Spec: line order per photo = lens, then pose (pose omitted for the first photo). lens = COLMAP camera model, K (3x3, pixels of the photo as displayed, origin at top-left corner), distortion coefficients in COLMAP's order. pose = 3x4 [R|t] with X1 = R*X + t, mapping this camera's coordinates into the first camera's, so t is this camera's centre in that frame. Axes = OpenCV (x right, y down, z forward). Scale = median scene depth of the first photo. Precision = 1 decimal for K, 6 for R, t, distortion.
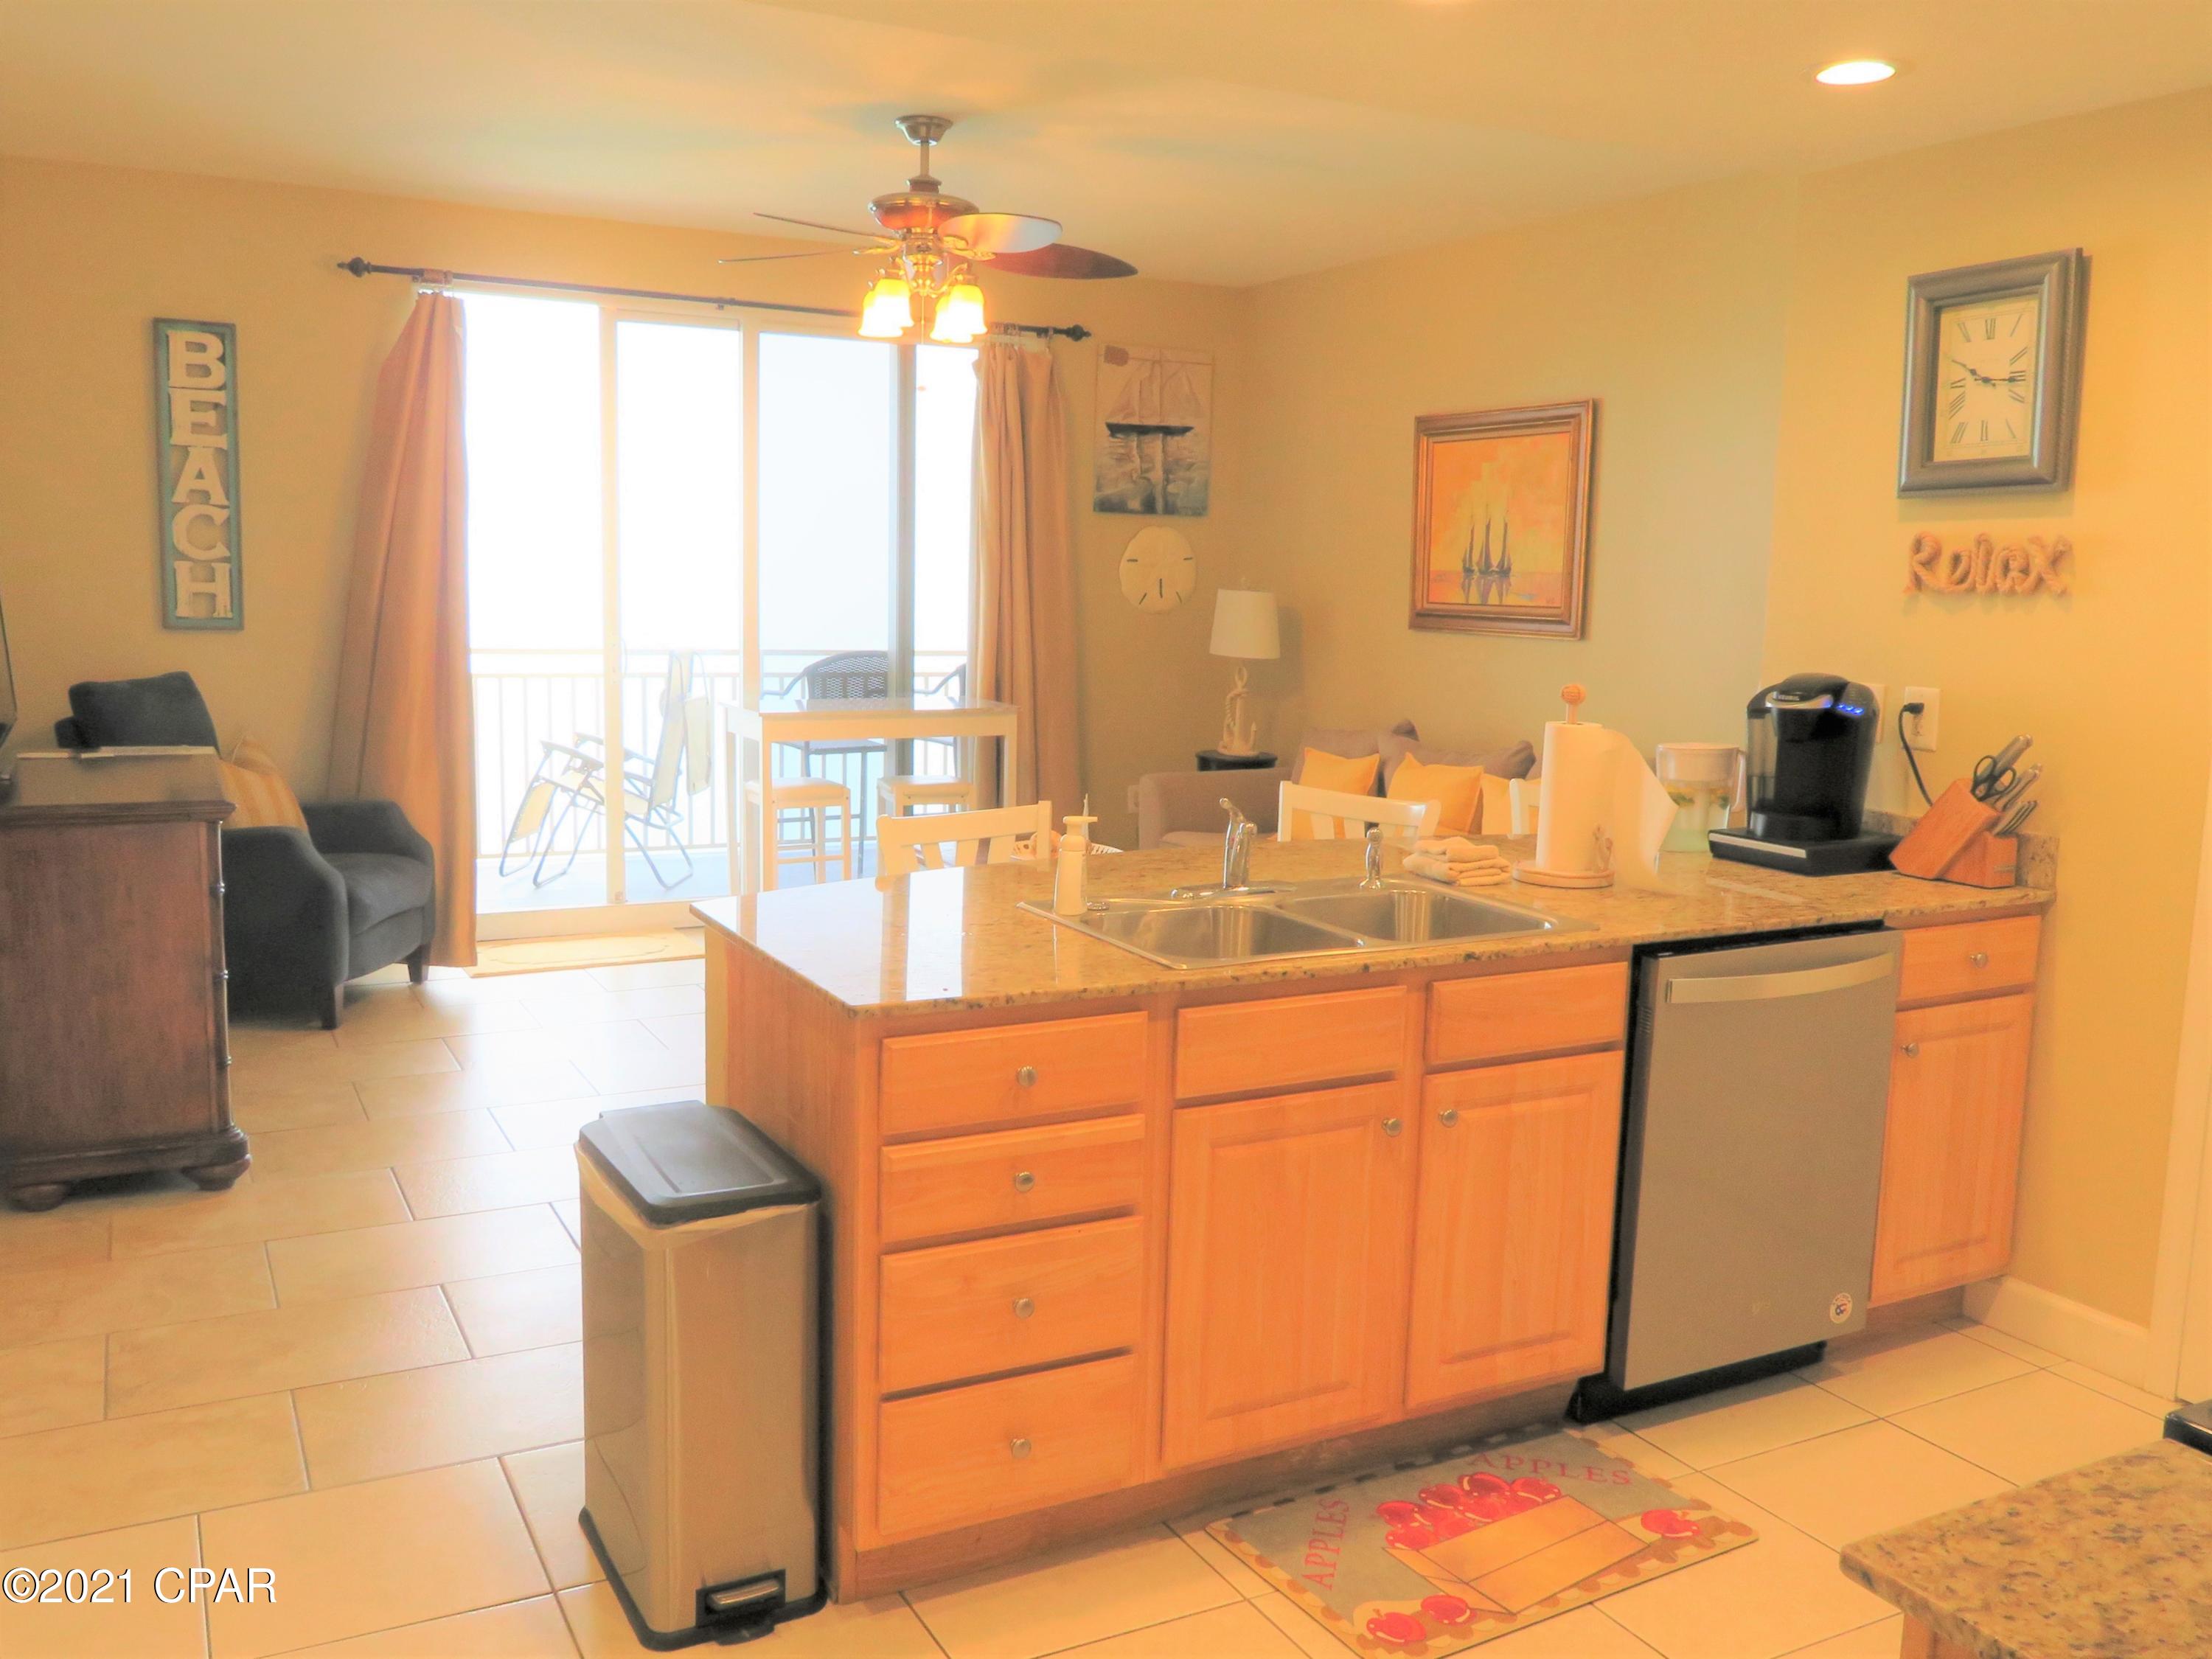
lens RADIAL K [[1849.0, 0, 1100.4], [0, 1849.0, 823.1], [0, 0, 1]] dist [-0.016524, 0.015680]
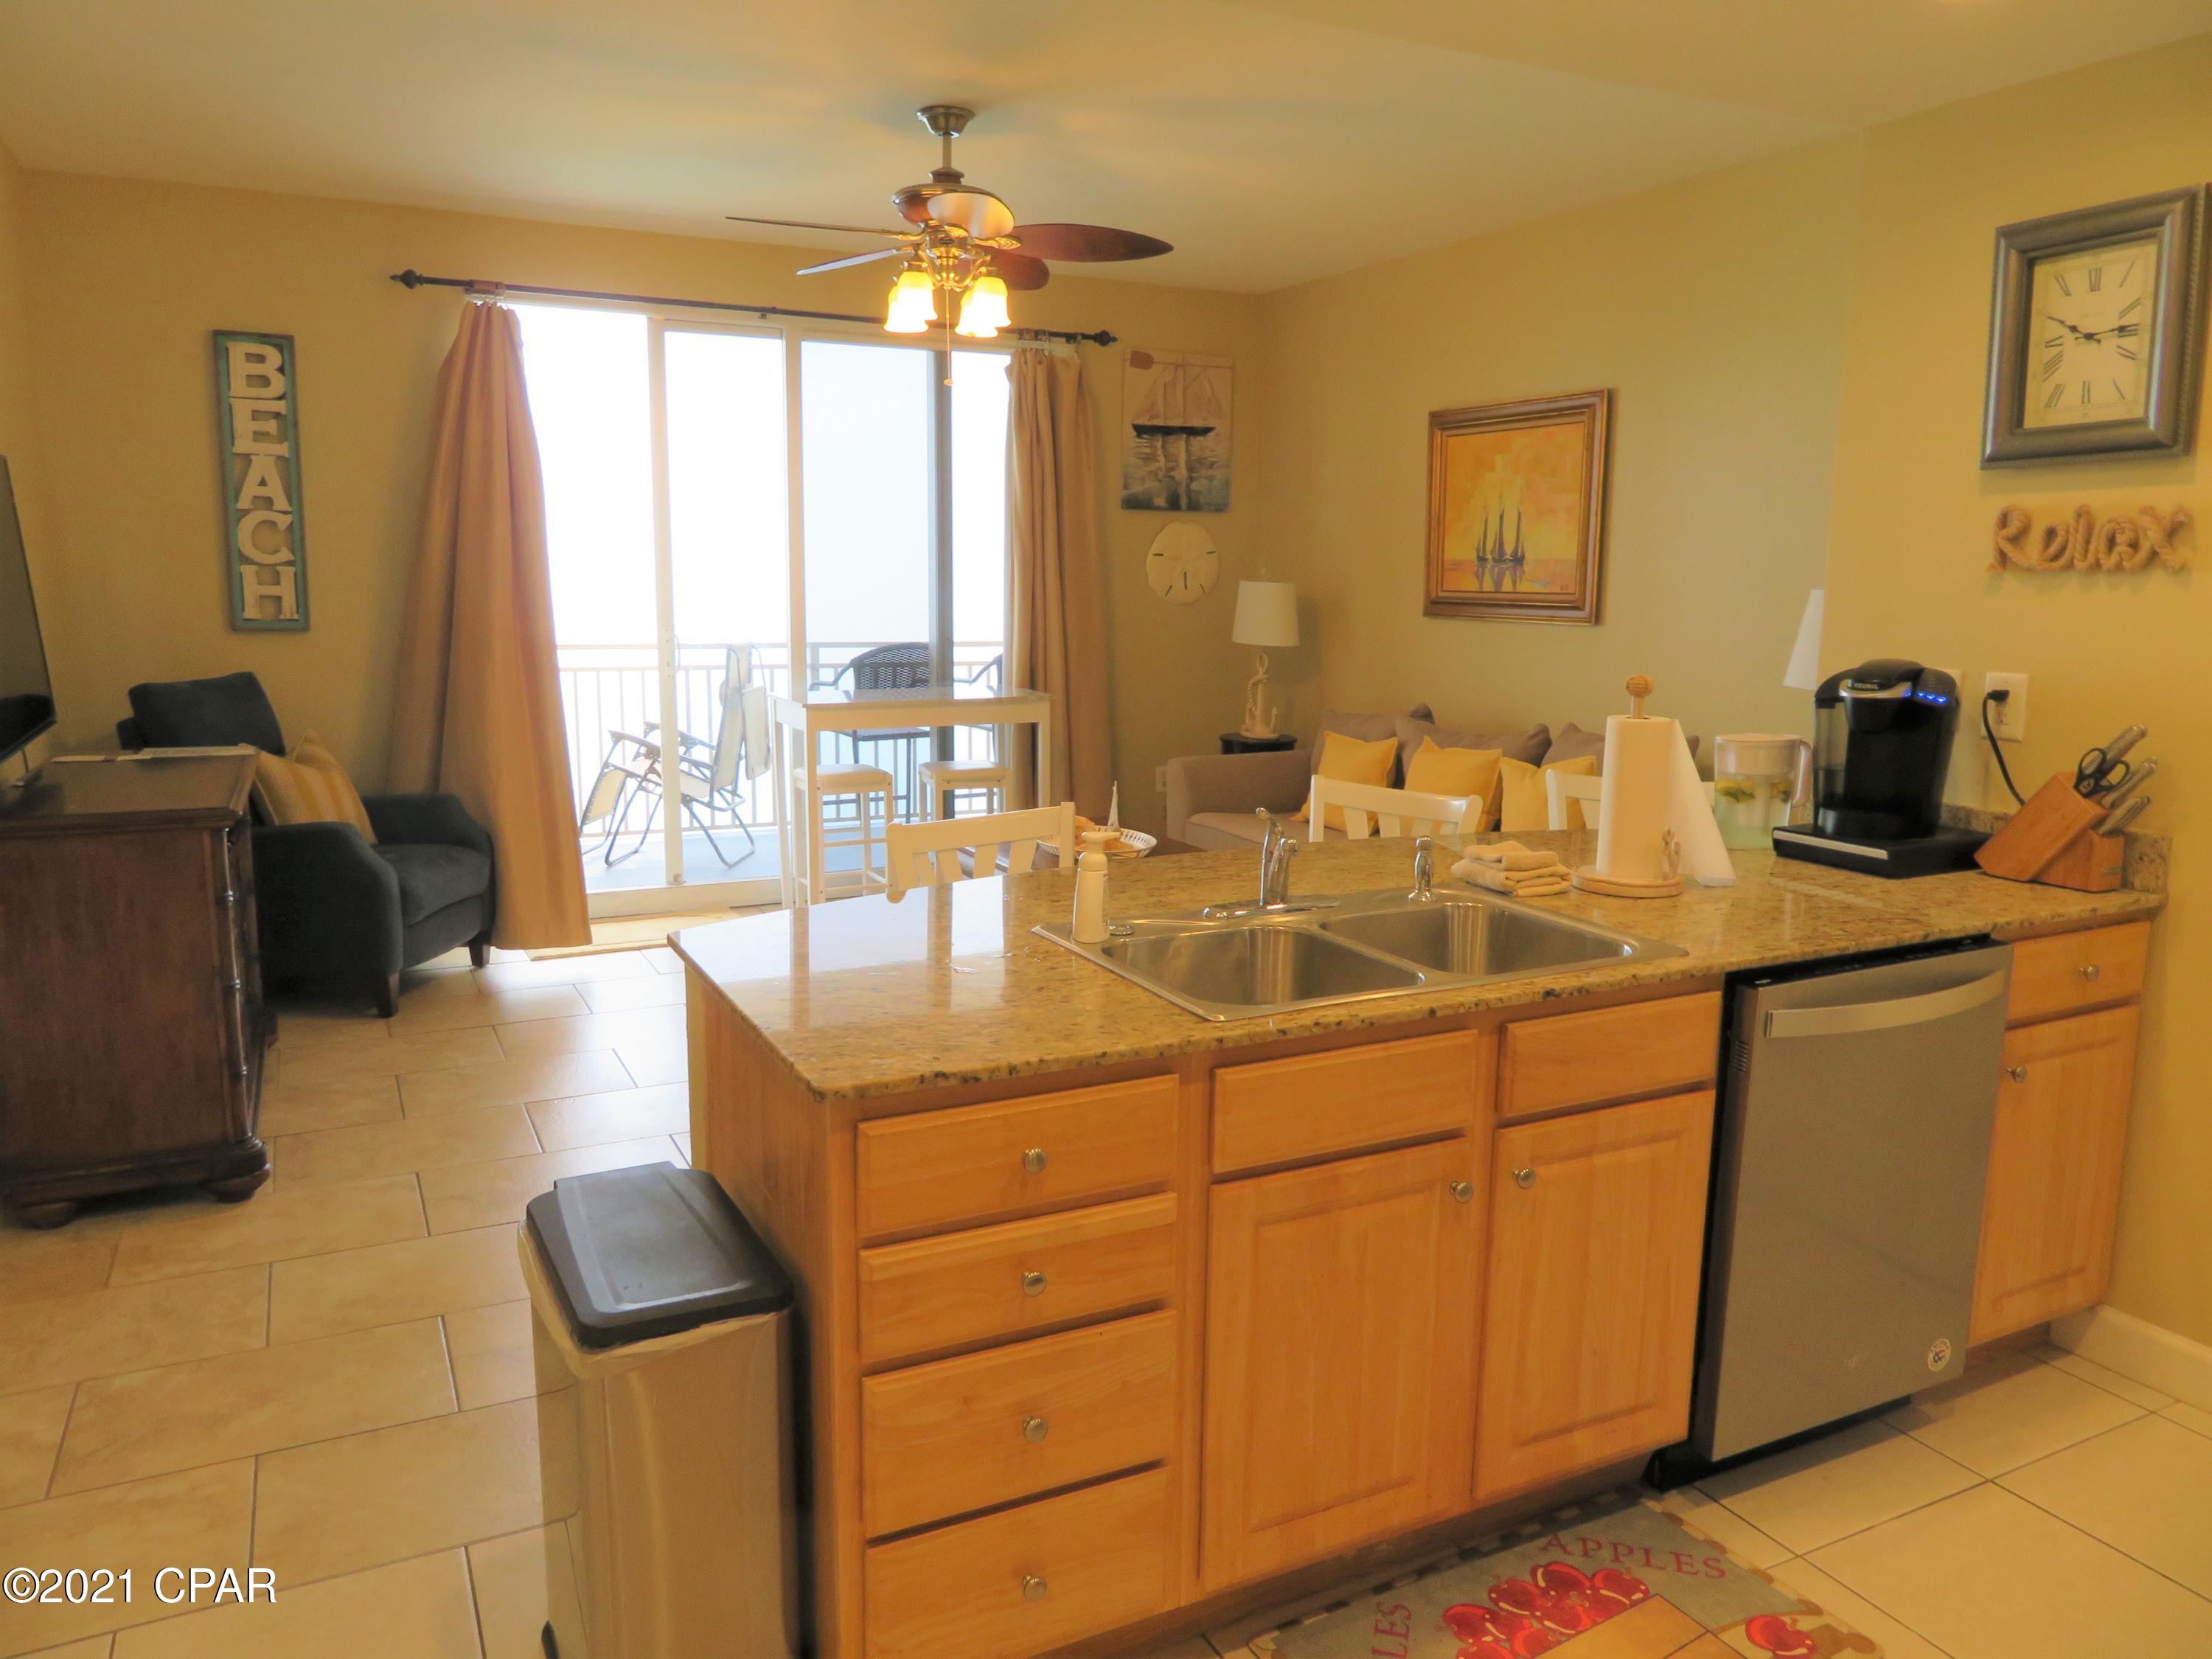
lens RADIAL K [[1573.8, 0, 1102.3], [0, 1573.8, 826.1], [0, 0, 1]] dist [-0.016537, 0.010860]
pose [[0.999750, -0.009277, -0.020350, 0.002540], [0.009802, 0.999617, 0.025861, -0.012828], [0.020103, -0.026054, 0.999458, 0.119392]]
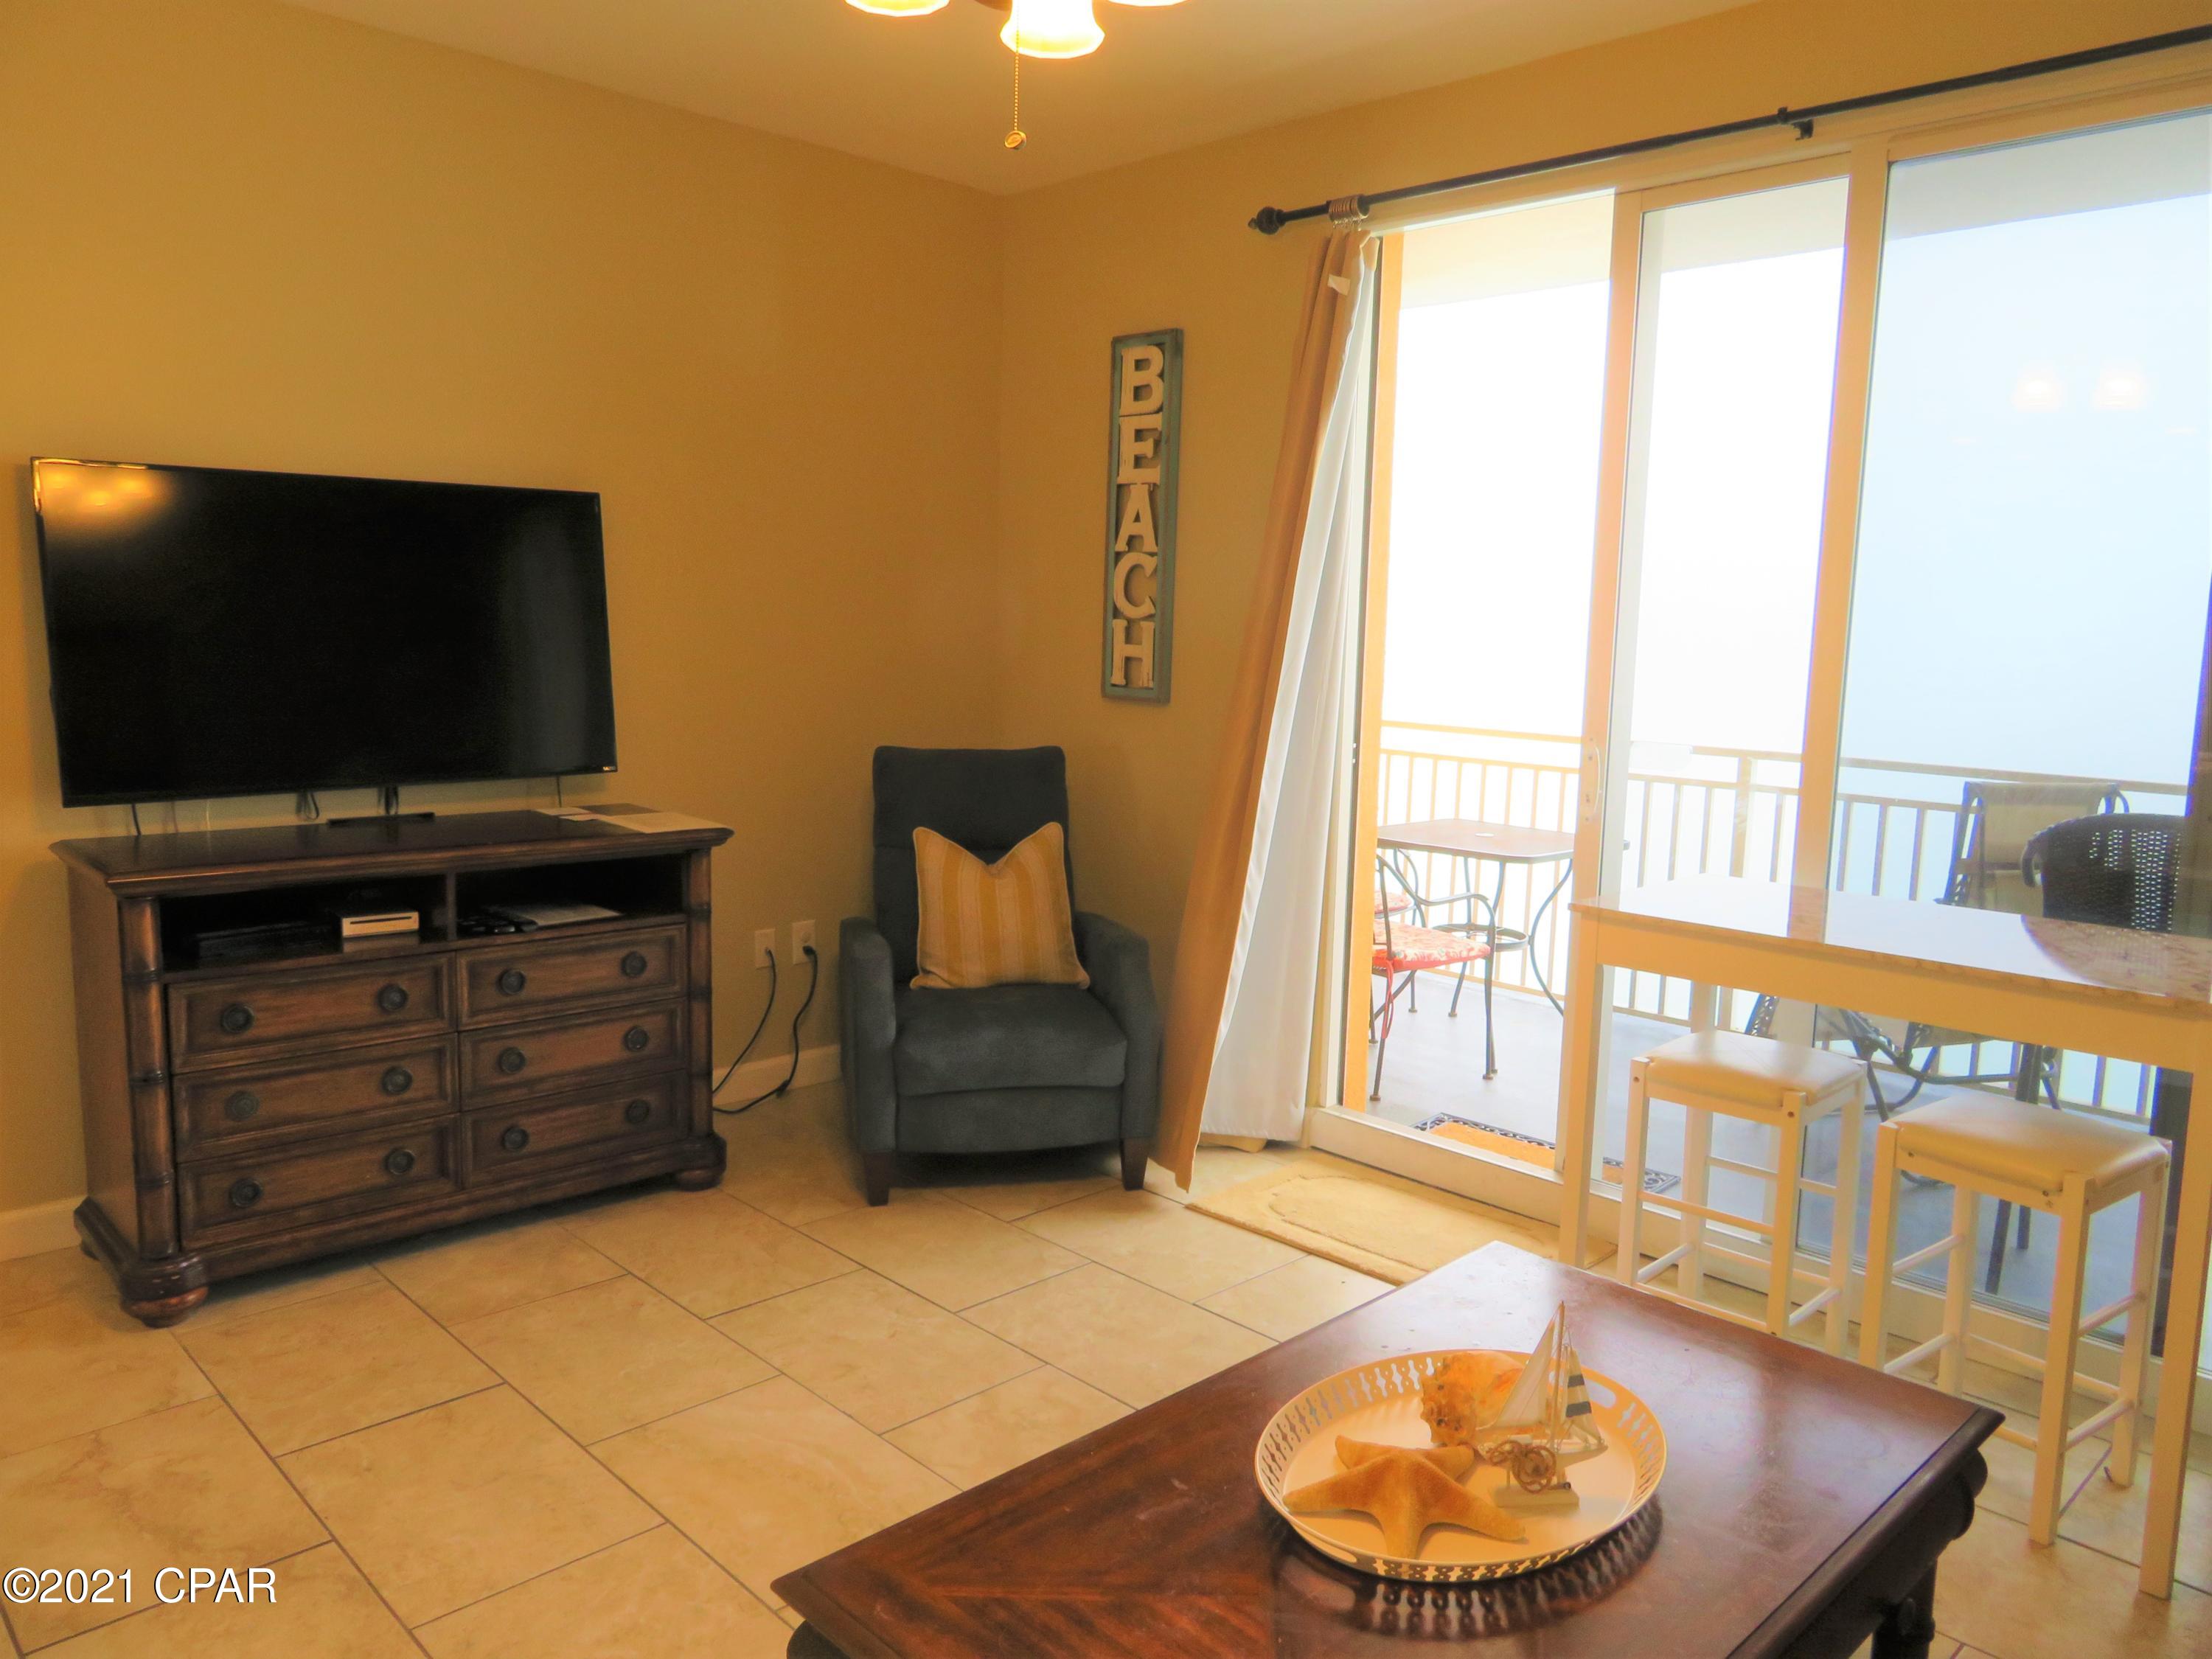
lens RADIAL K [[1582.4, 0, 1100.8], [0, 1582.4, 847.3], [0, 0, 1]] dist [-0.013600, -0.007940]
pose [[0.297221, 0.110560, -0.948386, 0.211921], [-0.142939, 0.987232, 0.070292, -0.088956], [0.944049, 0.114669, 0.309229, 0.783516]]
